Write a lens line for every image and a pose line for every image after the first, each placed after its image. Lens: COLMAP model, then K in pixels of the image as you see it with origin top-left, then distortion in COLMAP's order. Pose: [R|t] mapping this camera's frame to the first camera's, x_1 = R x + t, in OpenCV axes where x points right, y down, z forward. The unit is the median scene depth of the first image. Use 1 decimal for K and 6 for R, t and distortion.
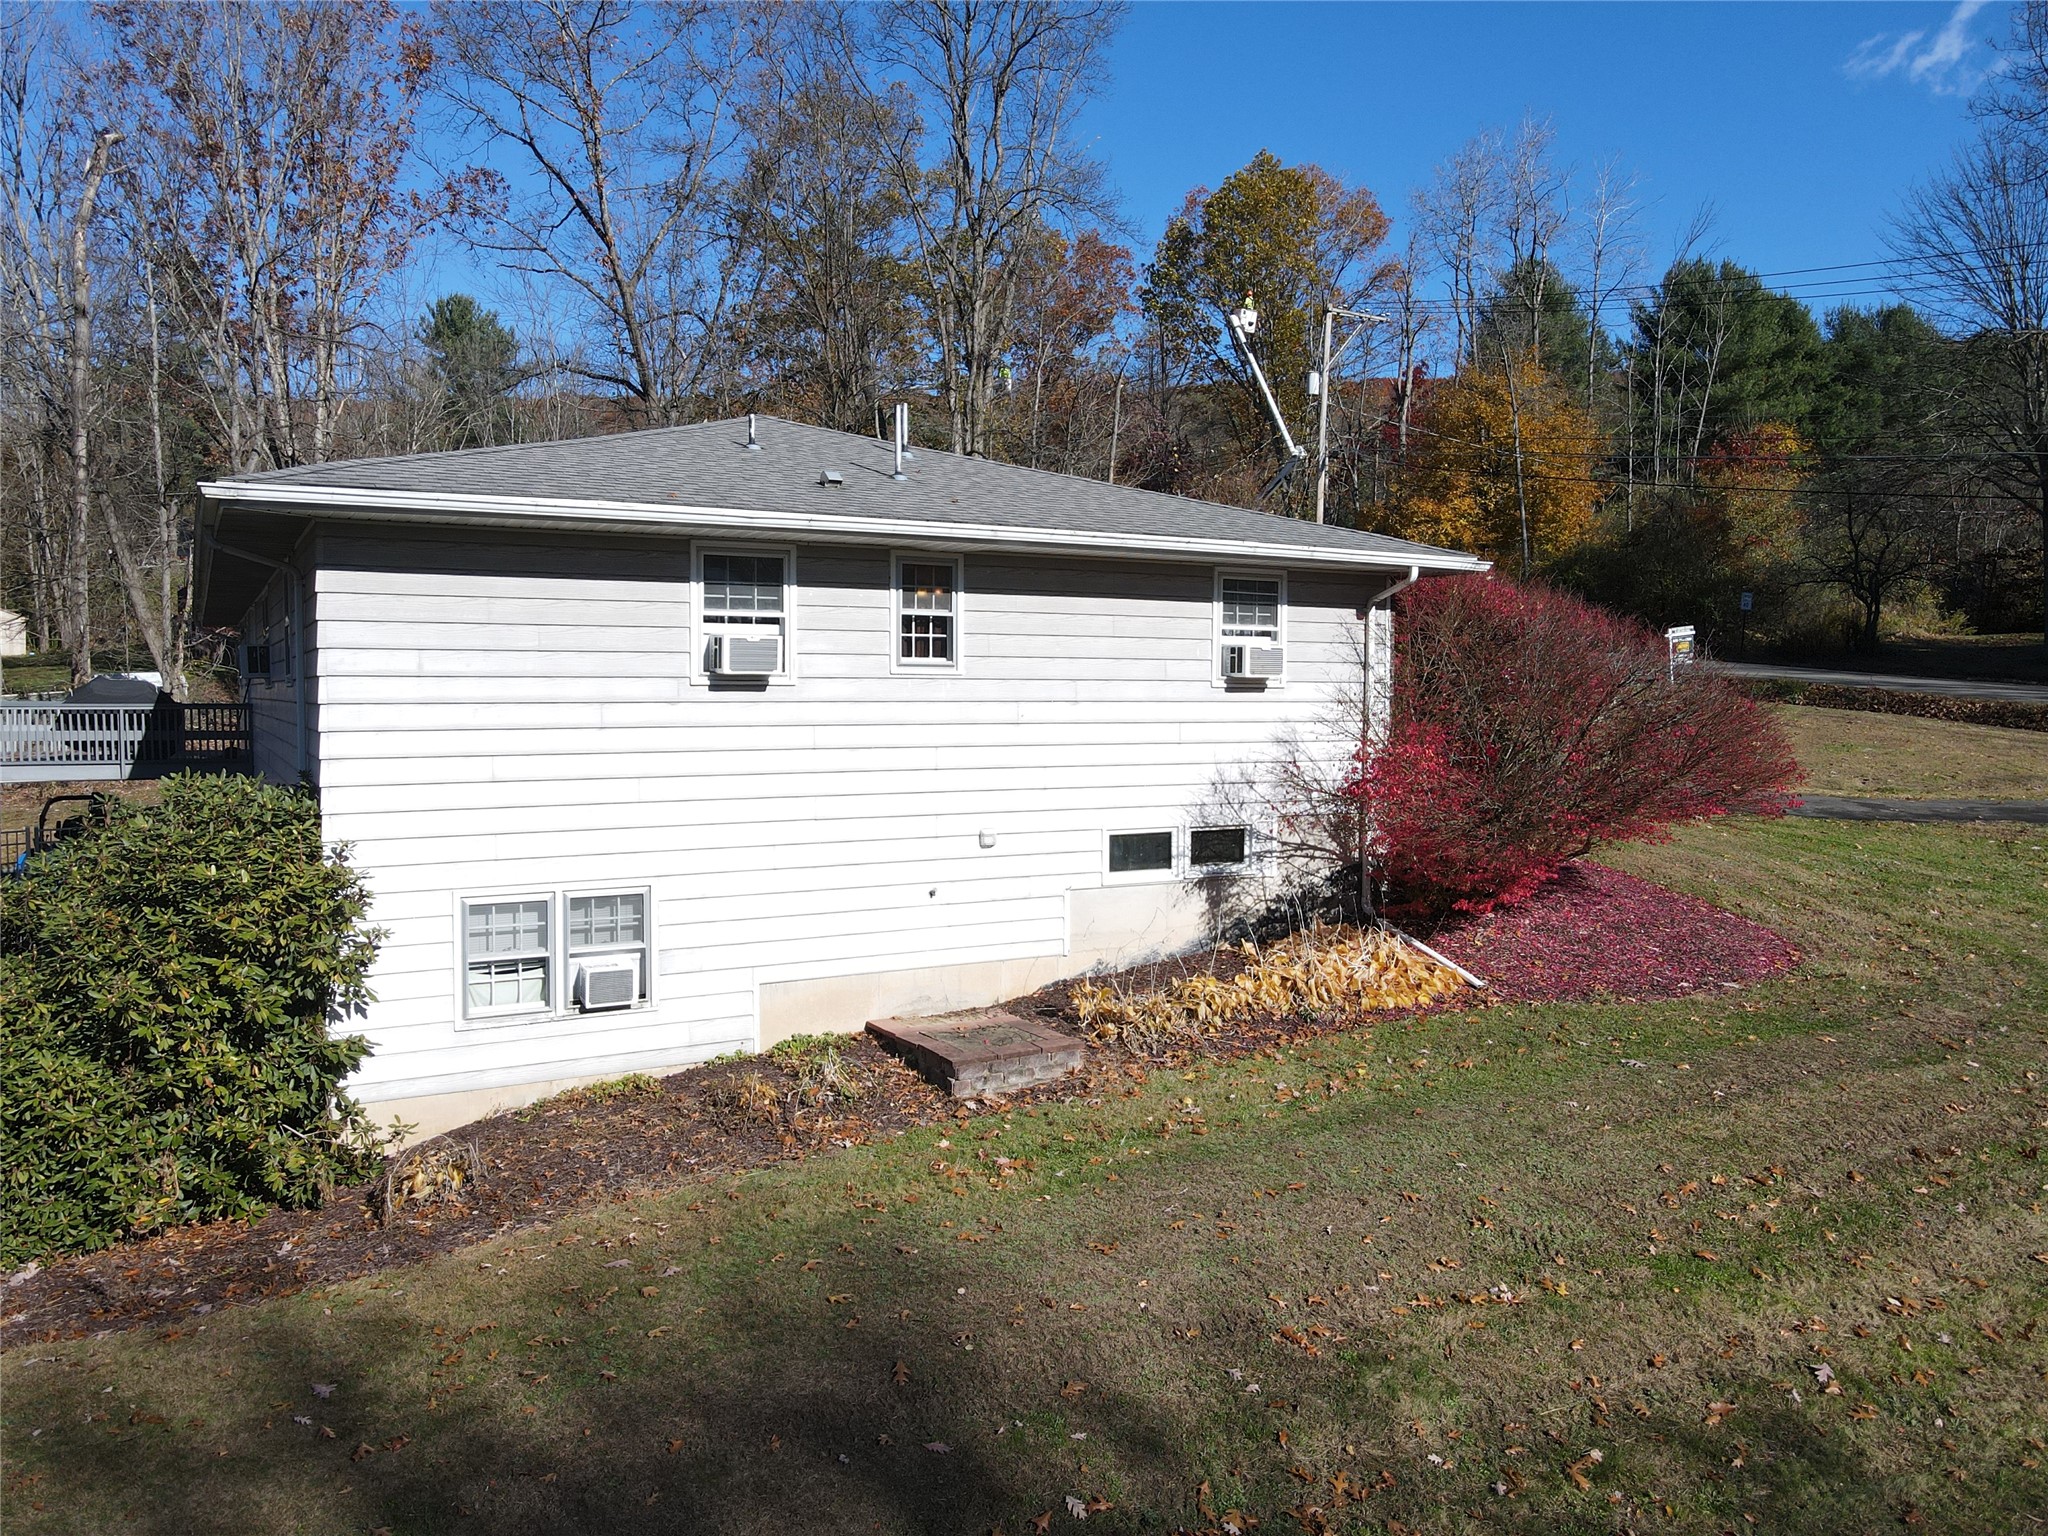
lens RADIAL K [[1506.7, 0, 1013.1], [0, 1506.7, 767.6], [0, 0, 1]] dist [0.000699, 0.006800]
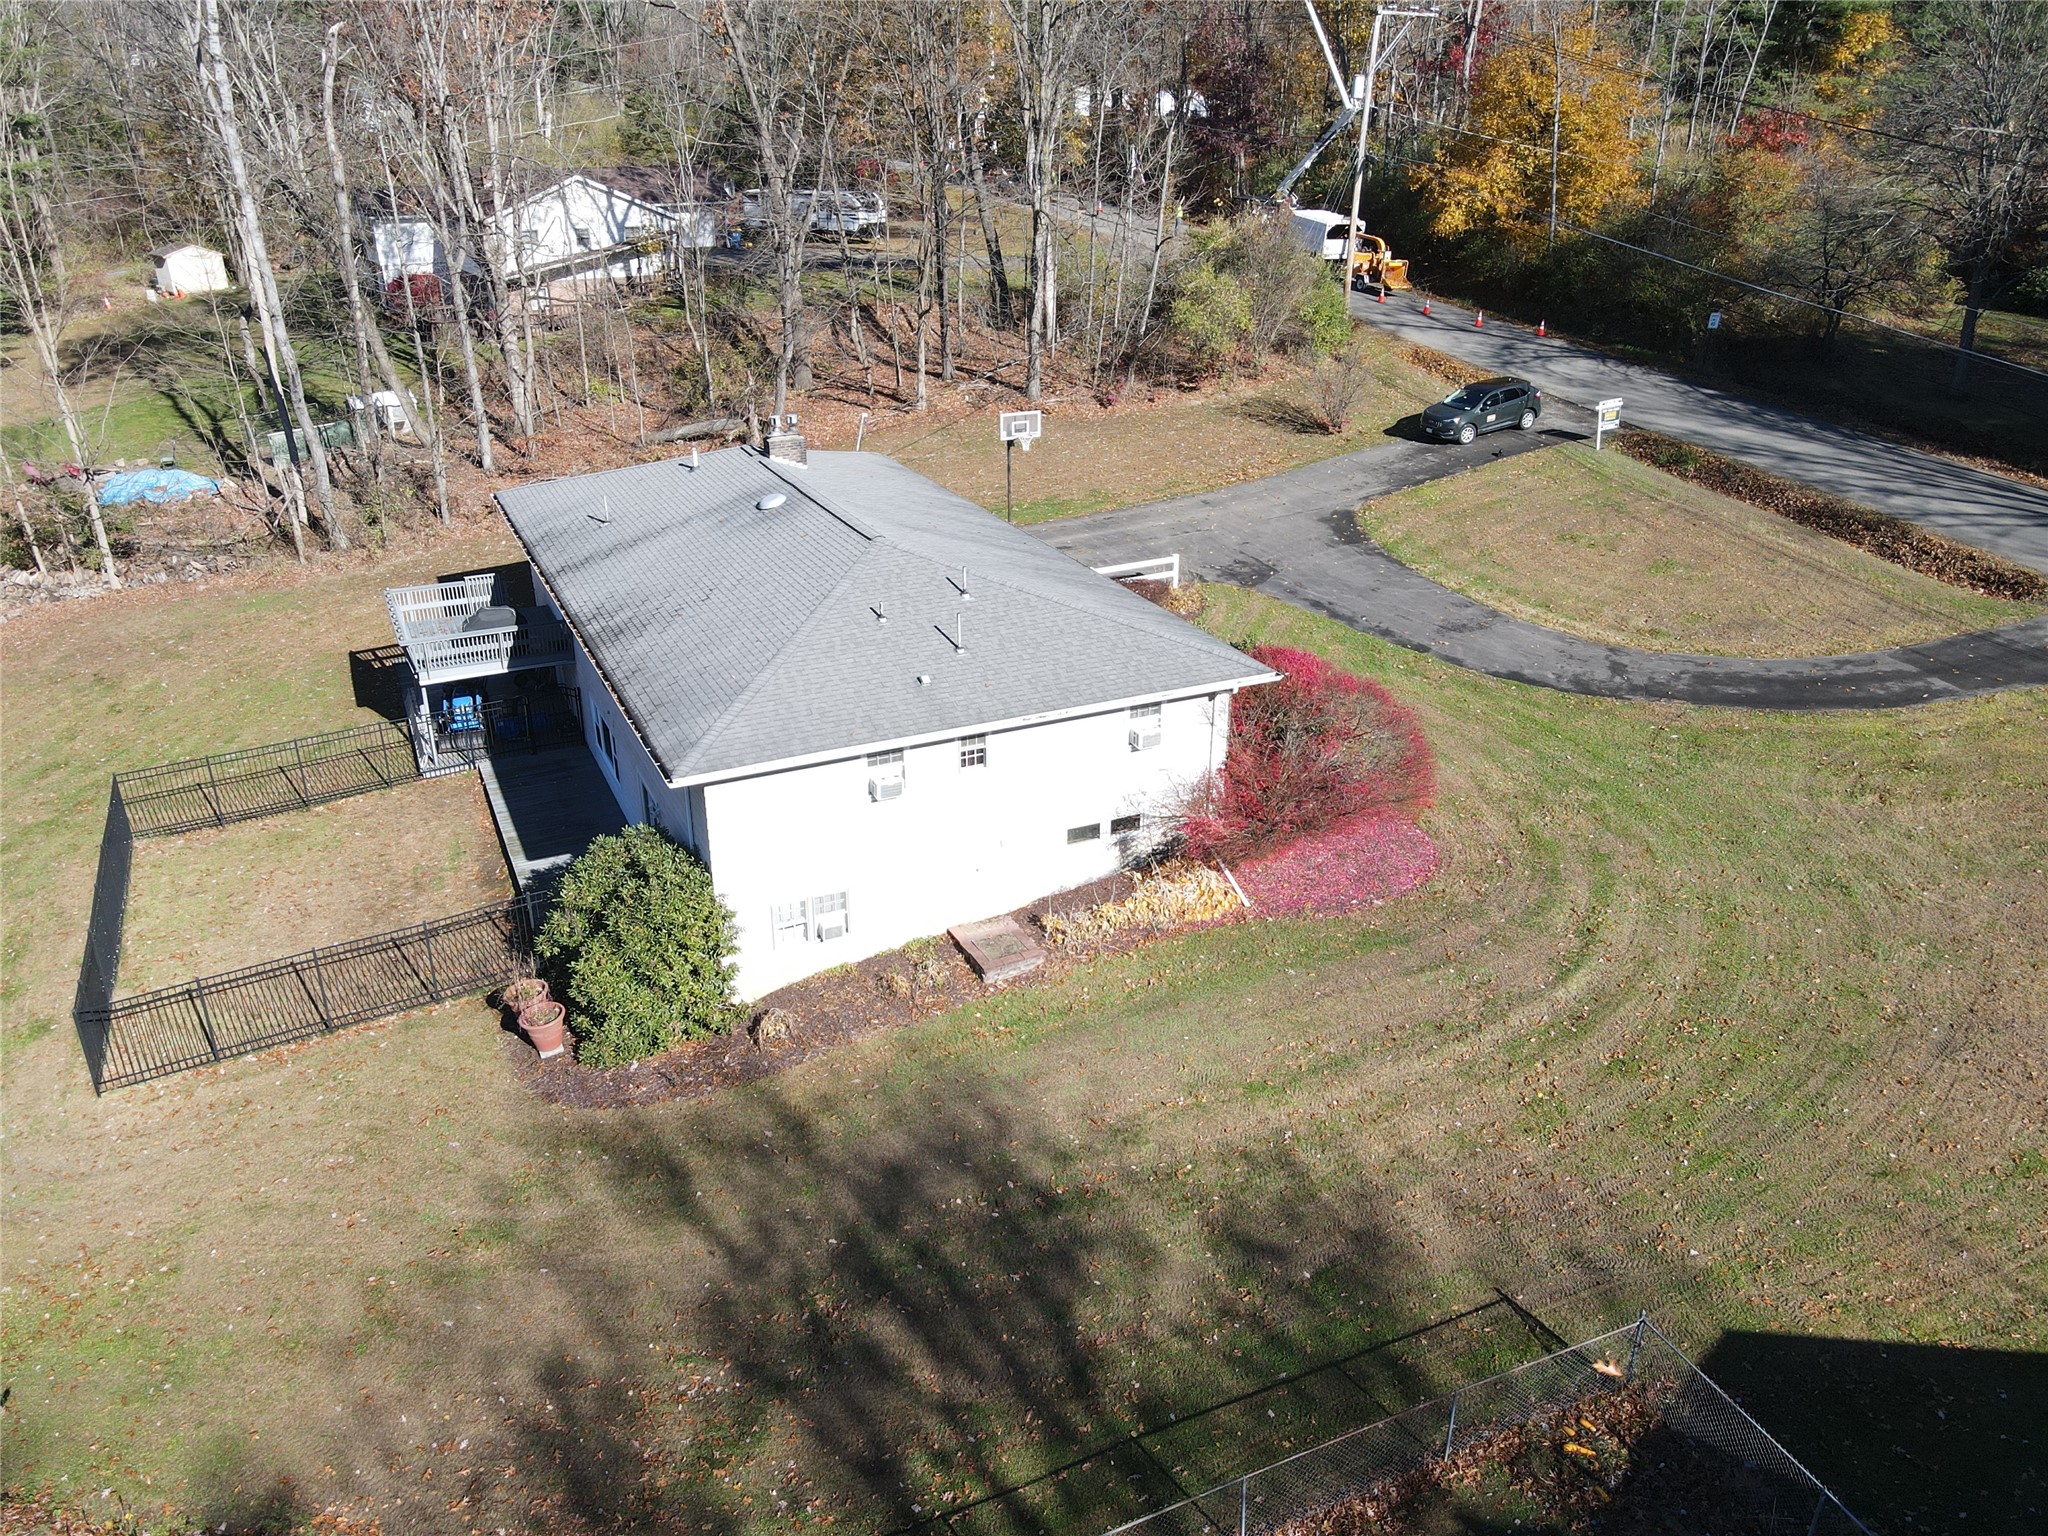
lens RADIAL K [[1503.4, 0, 1024.0], [0, 1503.4, 768.0], [0, 0, 1]] dist [0.000712, 0.006833]
pose [[0.998203, 0.019762, -0.056573, 0.113946], [0.001673, 0.934501, 0.355958, -0.715267], [0.059902, -0.355413, 0.932788, -0.805528]]
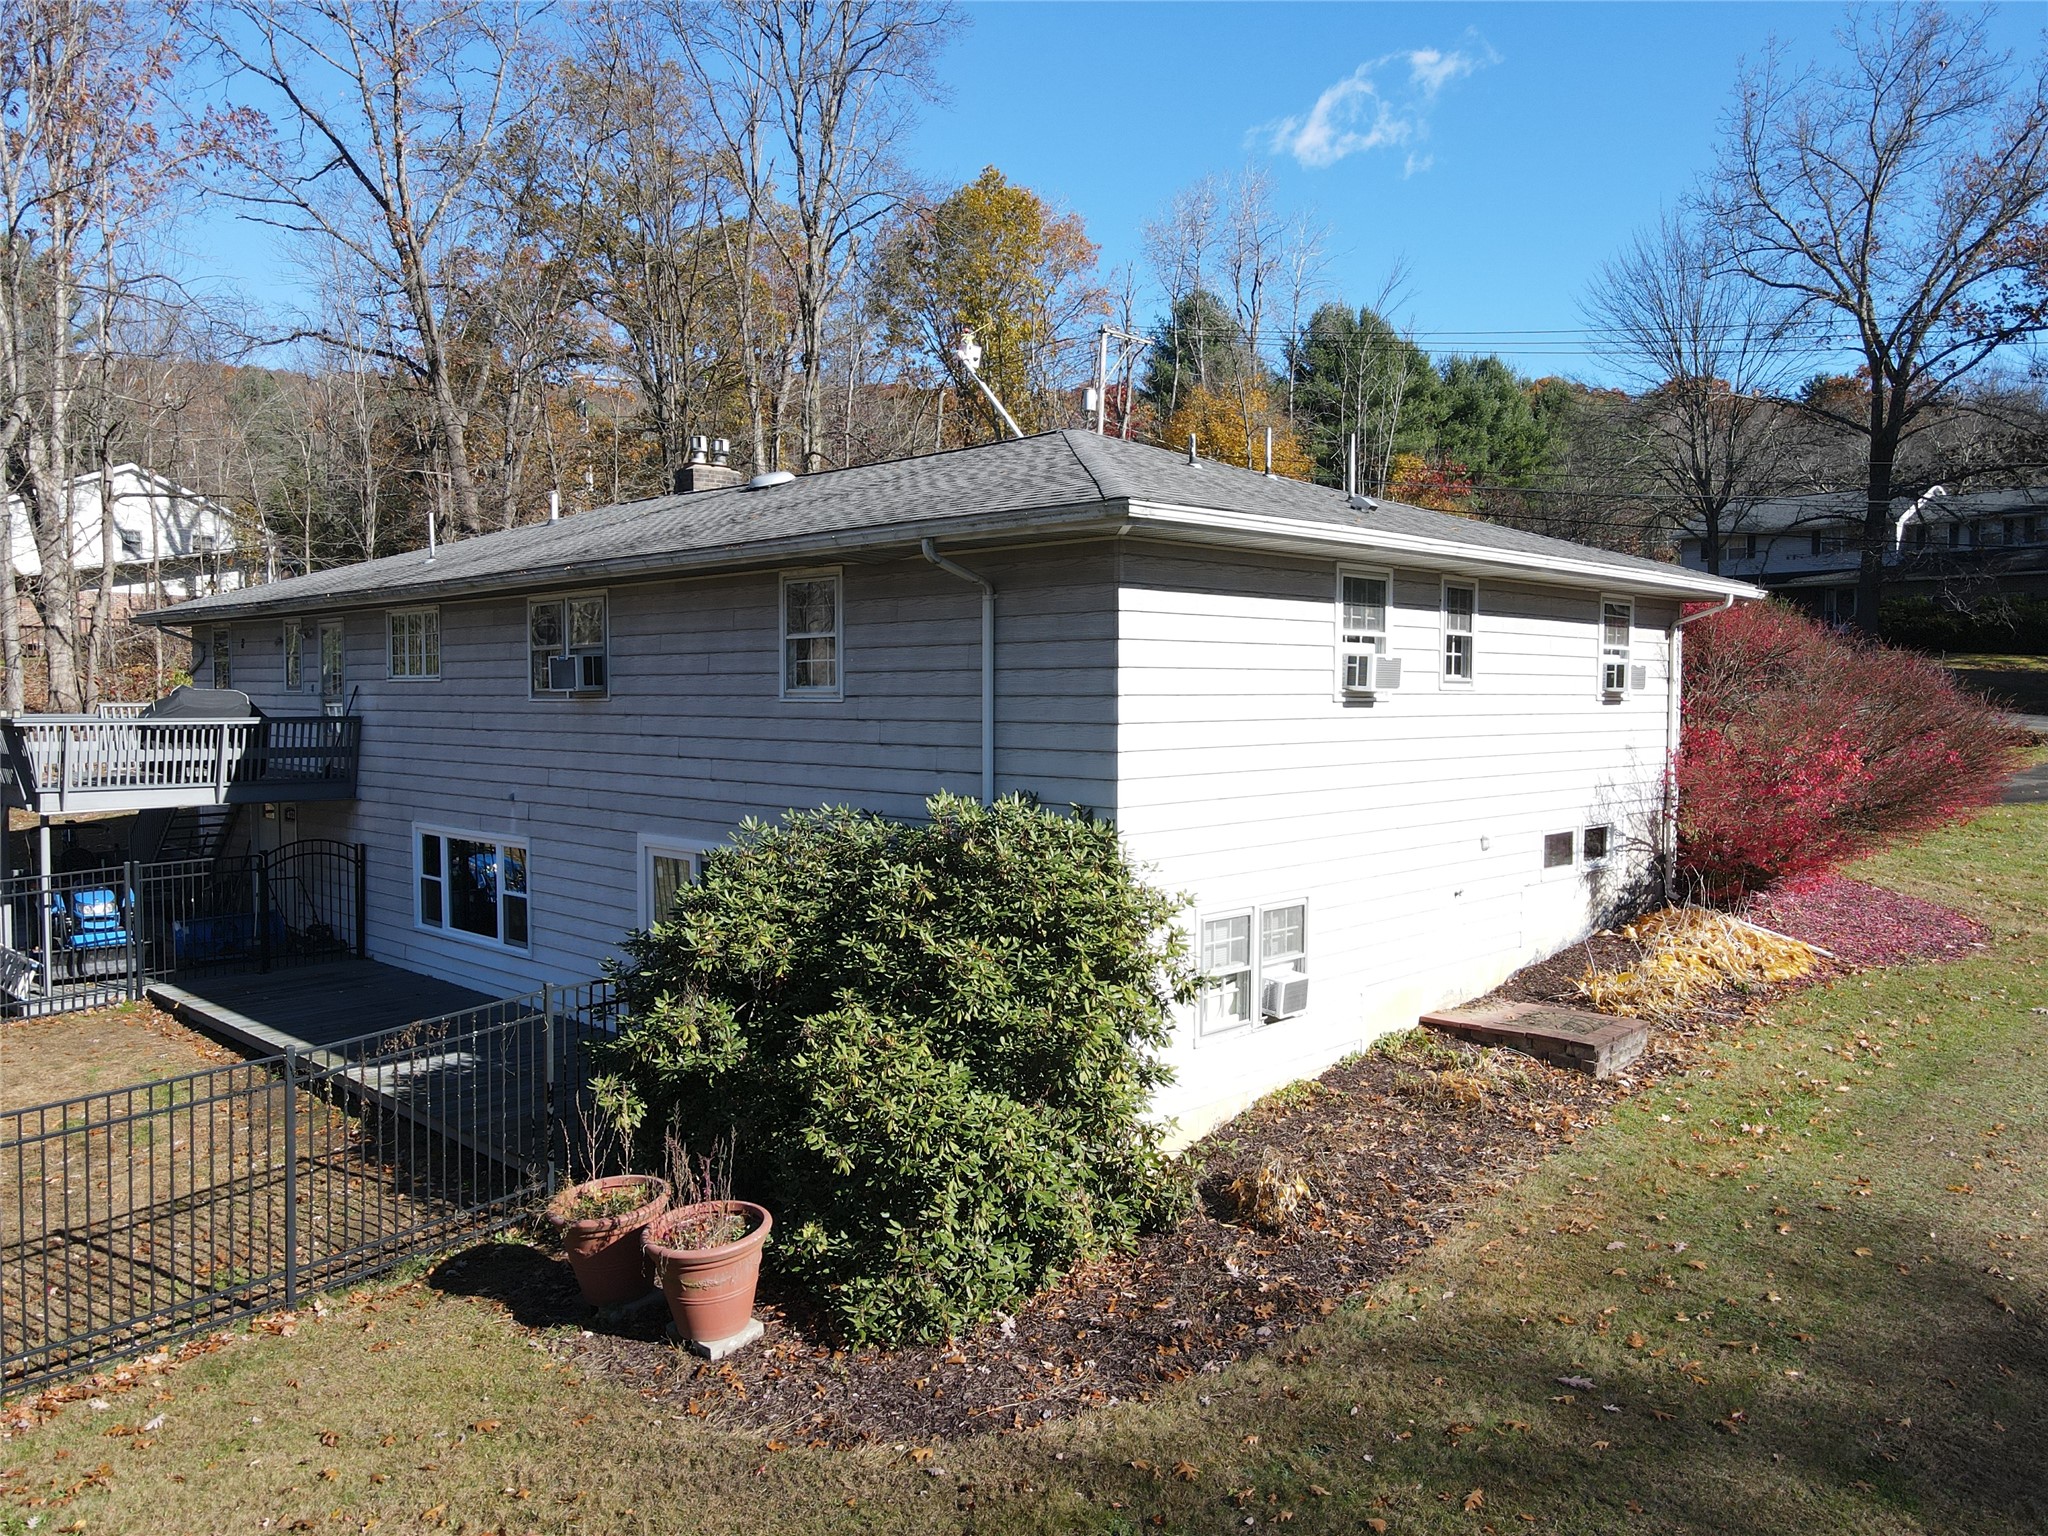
lens RADIAL K [[1503.4, 0, 1024.0], [0, 1503.4, 768.0], [0, 0, 1]] dist [0.000712, 0.006833]
pose [[0.956696, -0.015520, 0.290675, -0.594871], [0.015330, 0.999878, 0.002931, -0.012907], [-0.290686, 0.001652, 0.956817, 0.058685]]
